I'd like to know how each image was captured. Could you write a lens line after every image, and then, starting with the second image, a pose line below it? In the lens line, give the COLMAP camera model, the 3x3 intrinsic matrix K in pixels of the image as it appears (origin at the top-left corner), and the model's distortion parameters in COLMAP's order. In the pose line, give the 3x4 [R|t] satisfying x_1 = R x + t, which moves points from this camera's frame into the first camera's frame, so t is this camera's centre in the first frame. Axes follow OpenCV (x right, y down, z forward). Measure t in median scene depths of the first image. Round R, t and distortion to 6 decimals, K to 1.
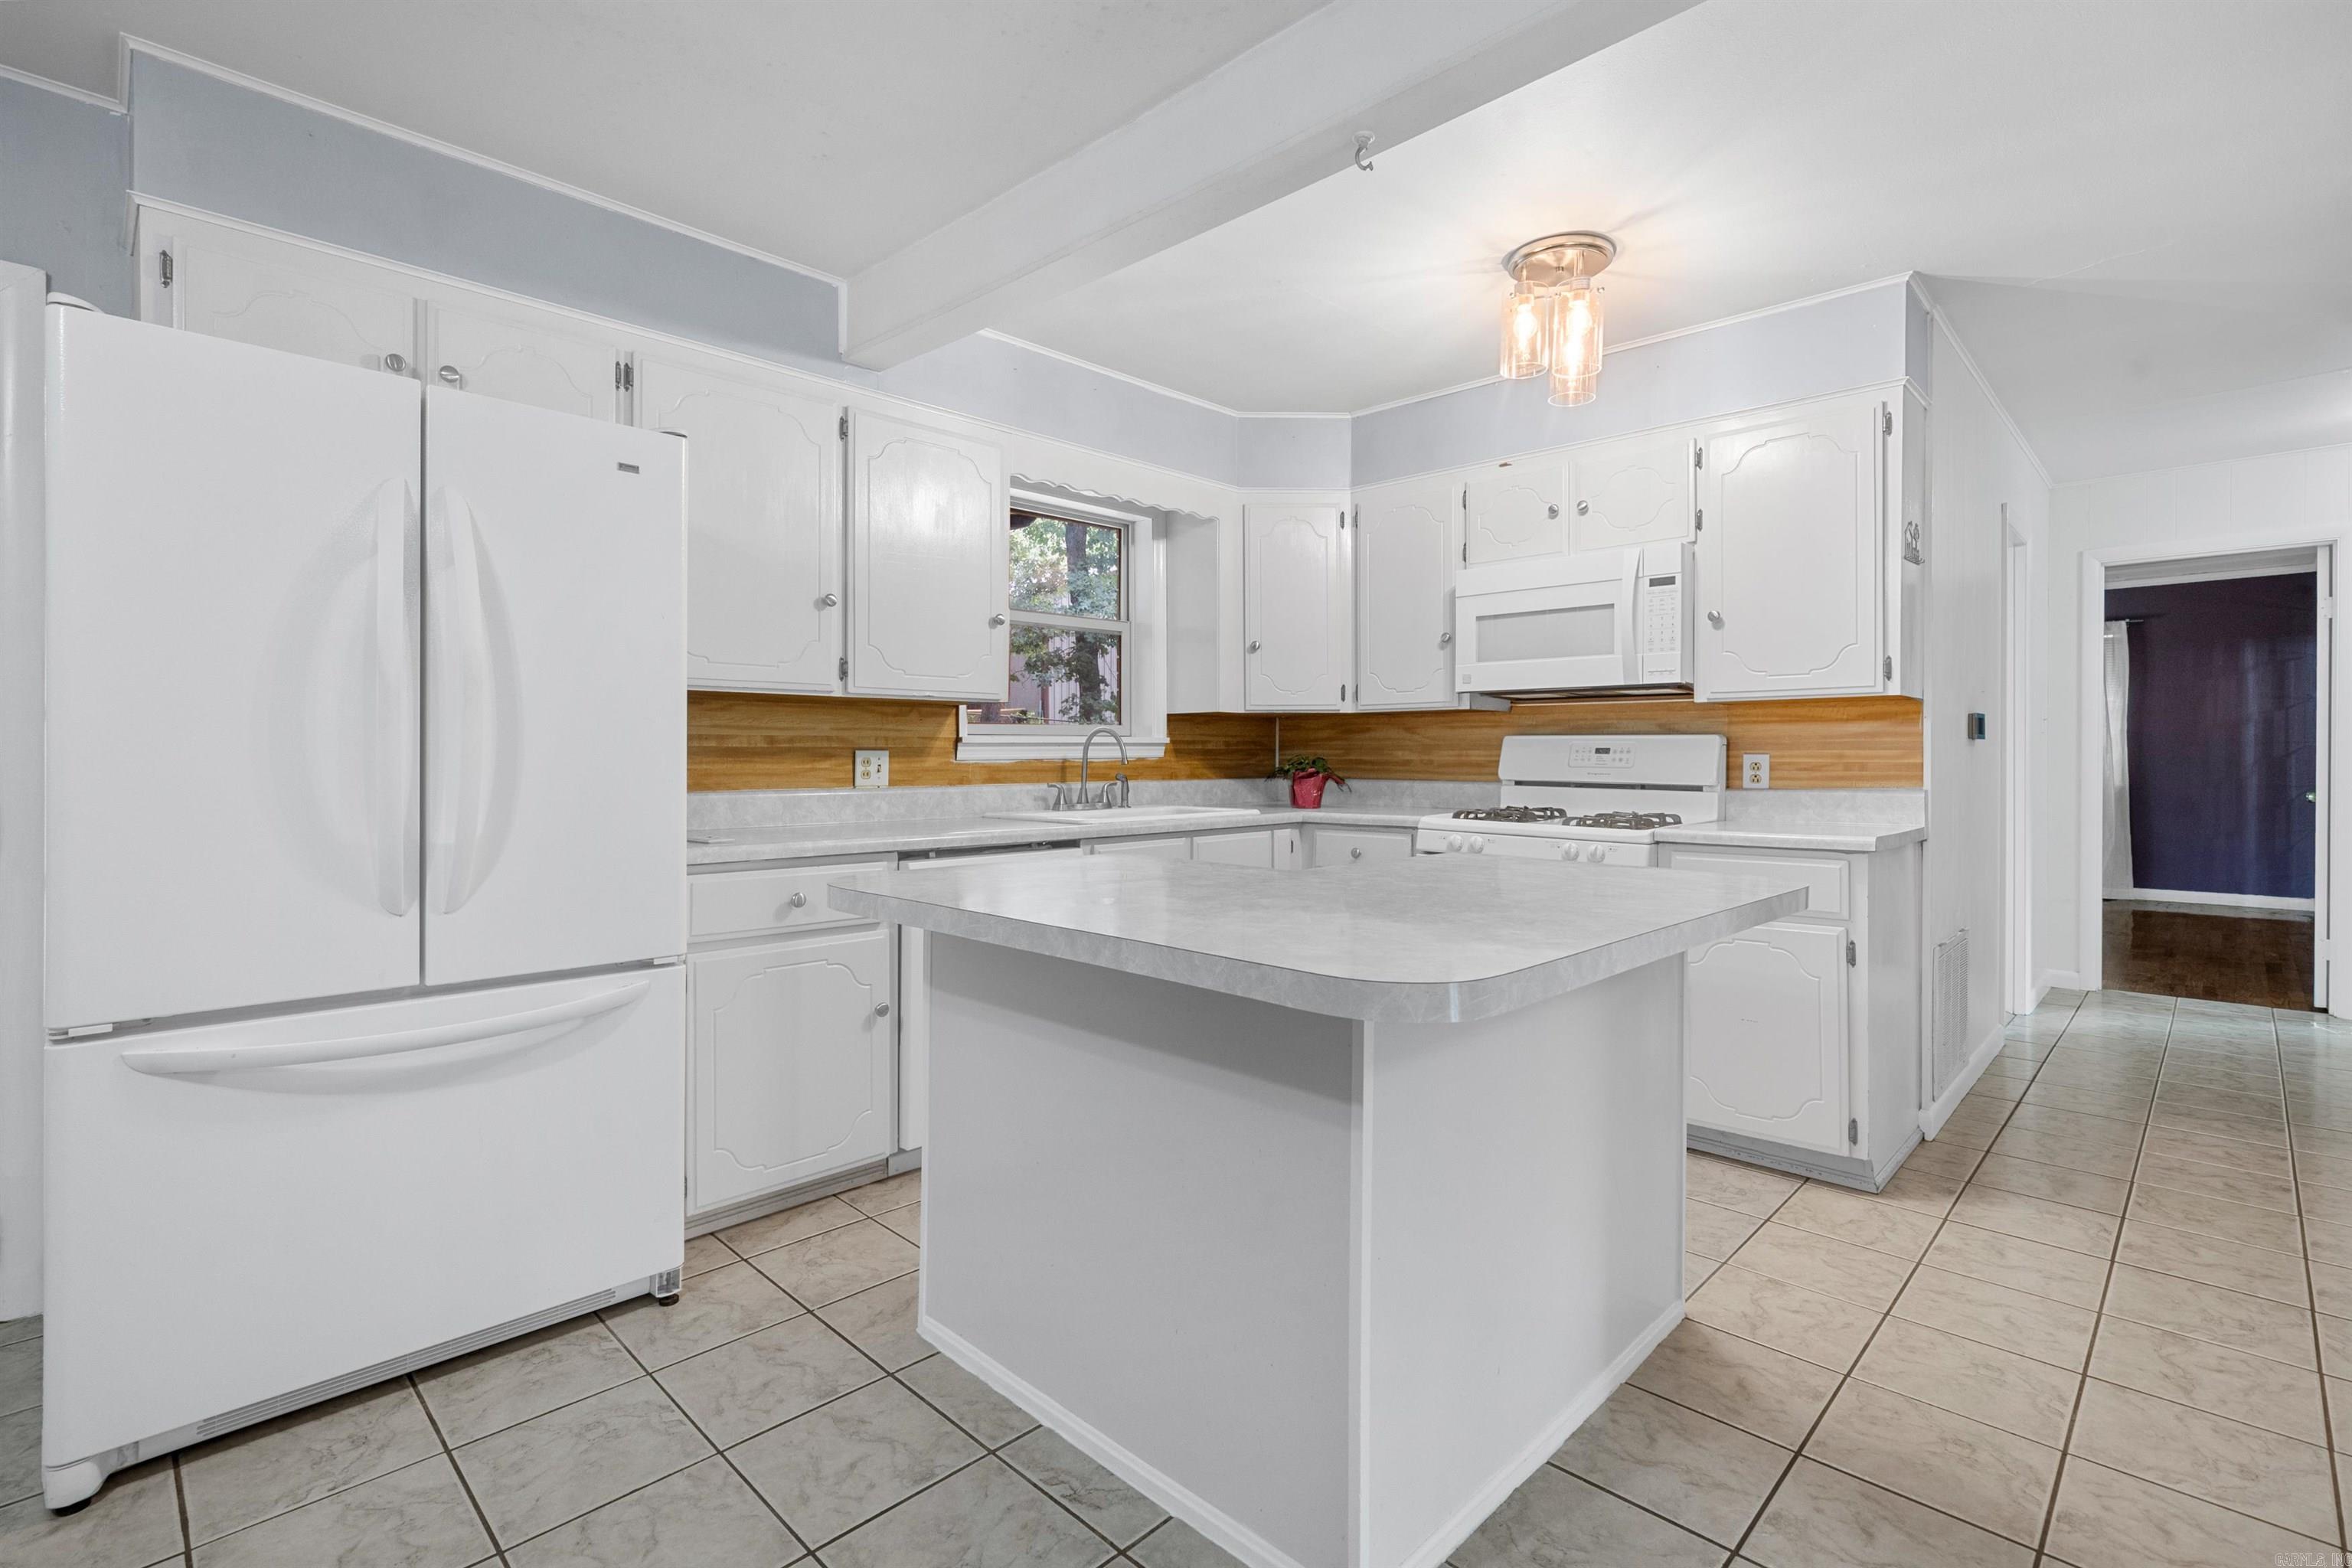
lens RADIAL K [[1079.9, 0, 1169.7], [0, 1079.9, 764.8], [0, 0, 1]] dist [-0.003154, 0.002474]
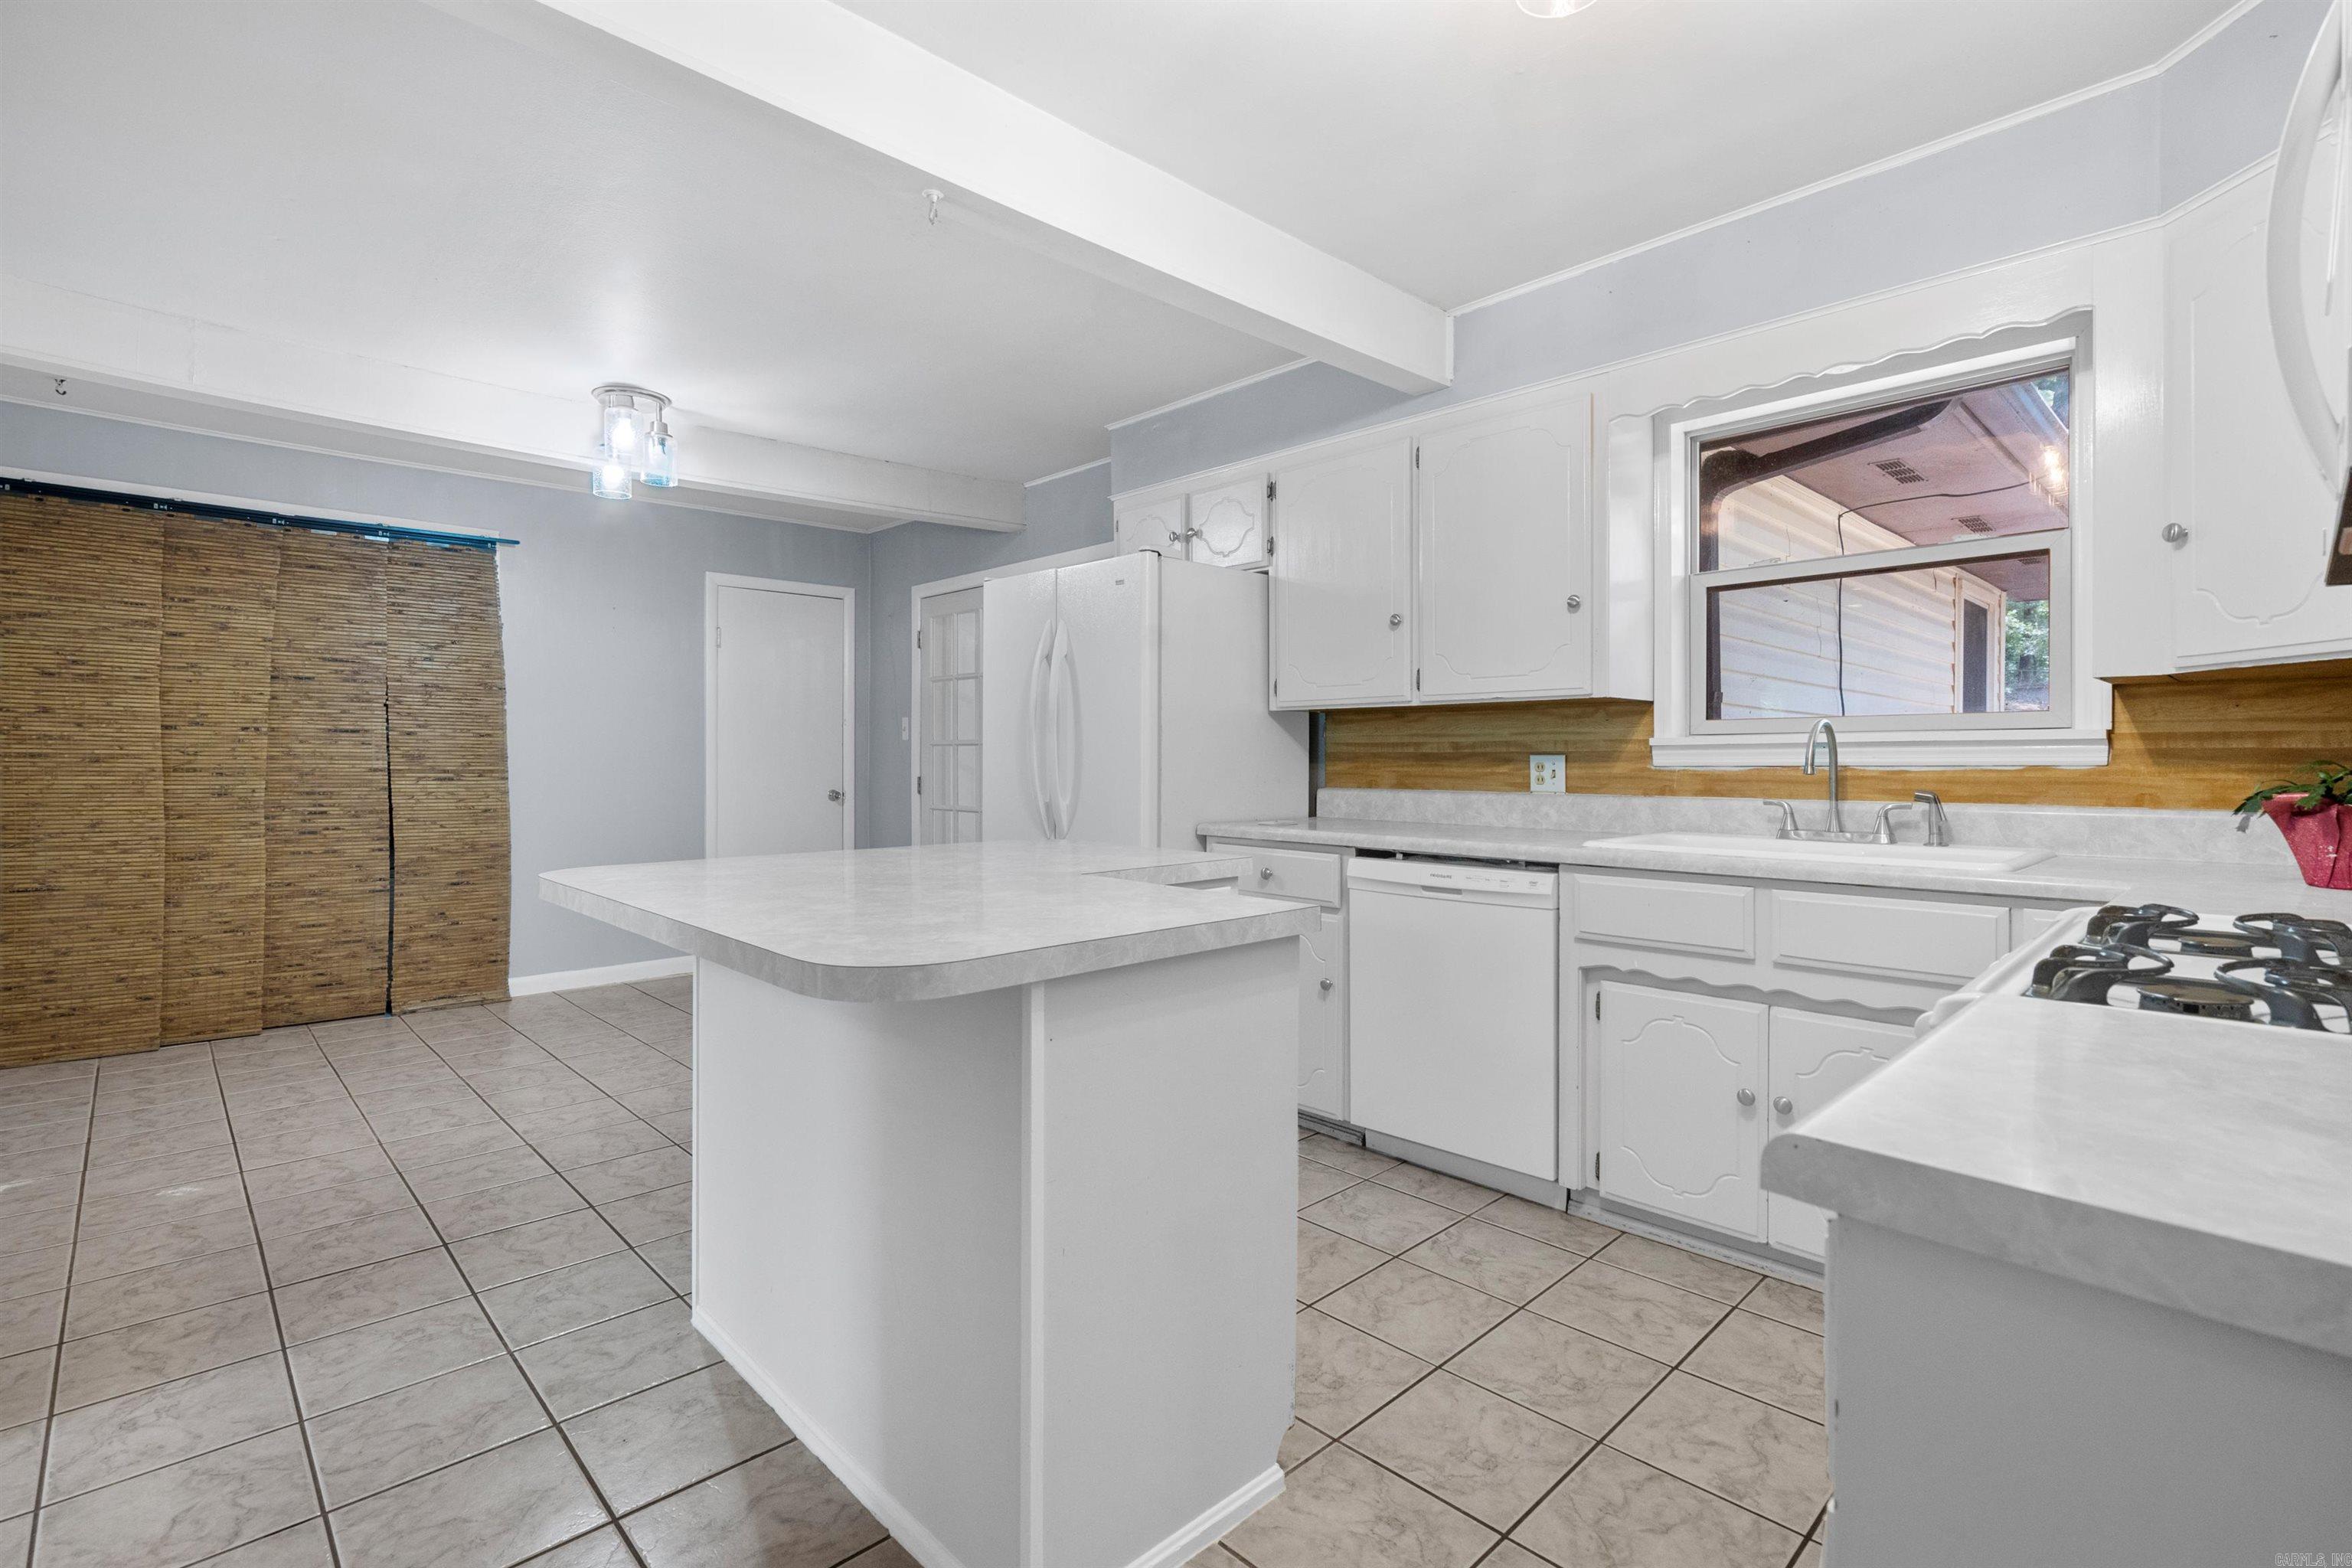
lens RADIAL K [[1079.9, 0, 1180.0], [0, 1079.9, 762.8], [0, 0, 1]] dist [-0.003154, 0.002474]
pose [[-0.024599, 0.002928, -0.999693, 0.660072], [-0.011576, 0.999928, 0.003213, -0.005380], [0.999630, 0.011651, -0.024563, 0.664951]]
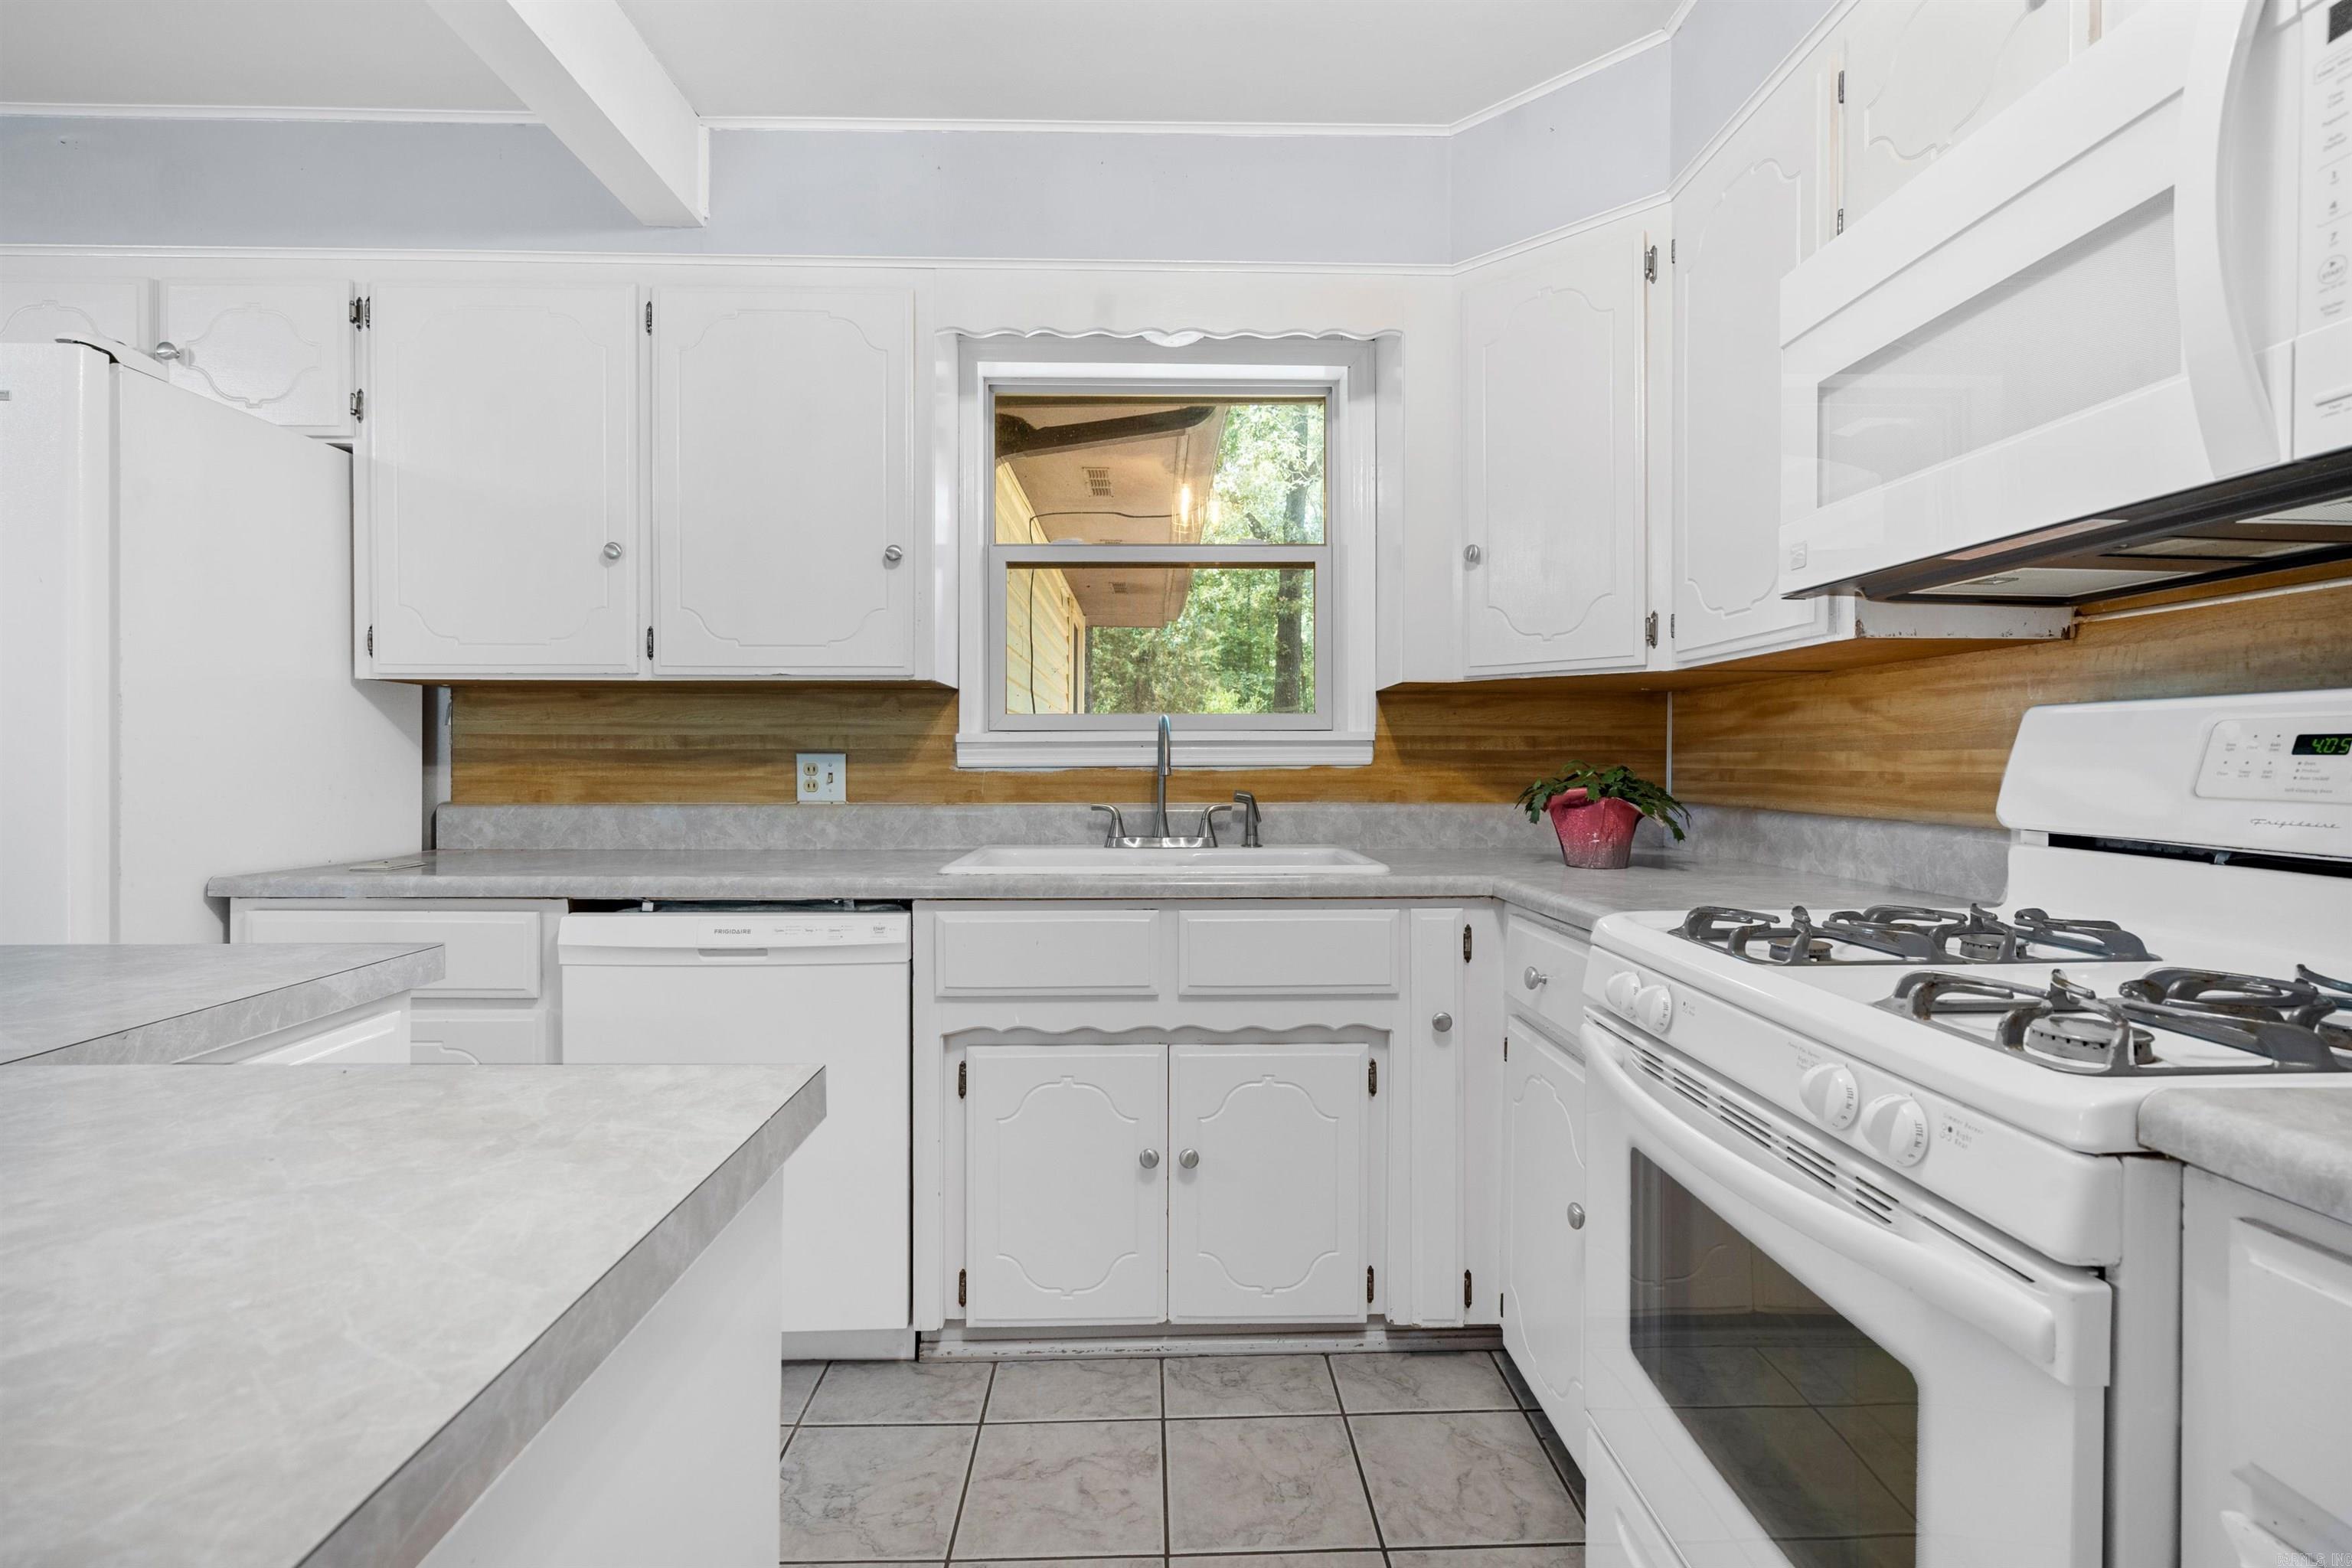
lens RADIAL K [[1079.9, 0, 1172.1], [0, 1079.9, 767.7], [0, 0, 1]] dist [-0.003154, 0.002474]
pose [[0.720247, 0.004691, -0.693702, 0.394580], [-0.007921, 0.999968, -0.001462, -0.004238], [0.693673, 0.006548, 0.720260, 0.603419]]
